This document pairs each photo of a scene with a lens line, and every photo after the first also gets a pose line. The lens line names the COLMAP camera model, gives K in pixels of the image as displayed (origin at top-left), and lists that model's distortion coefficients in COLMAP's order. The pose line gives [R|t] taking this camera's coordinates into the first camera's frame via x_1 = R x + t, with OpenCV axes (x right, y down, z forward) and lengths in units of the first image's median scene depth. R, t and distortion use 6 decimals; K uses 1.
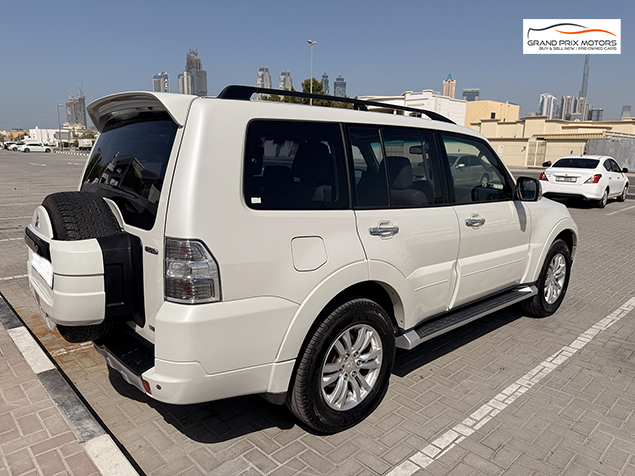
lens RADIAL K [[441.7, 0, 322.6], [0, 441.7, 225.1], [0, 0, 1]] dist [0.020012, -0.033334]
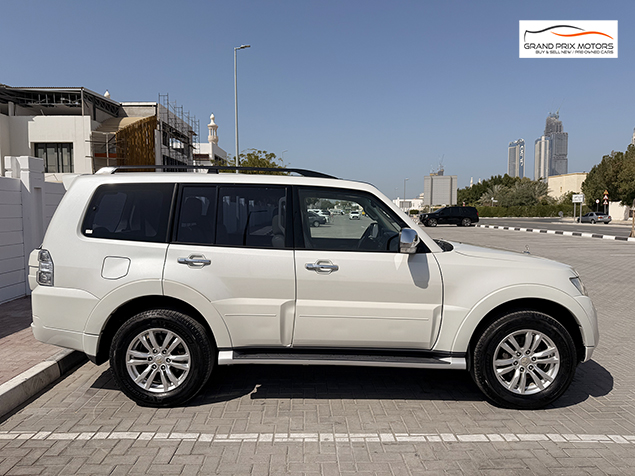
lens RADIAL K [[441.7, 0, 313.5], [0, 441.7, 233.7], [0, 0, 1]] dist [0.020012, -0.033334]
pose [[0.736794, 0.013221, -0.675988, 1.052649], [-0.099531, 0.991037, -0.089101, 0.010226], [0.668751, 0.132931, 0.731506, 0.223287]]
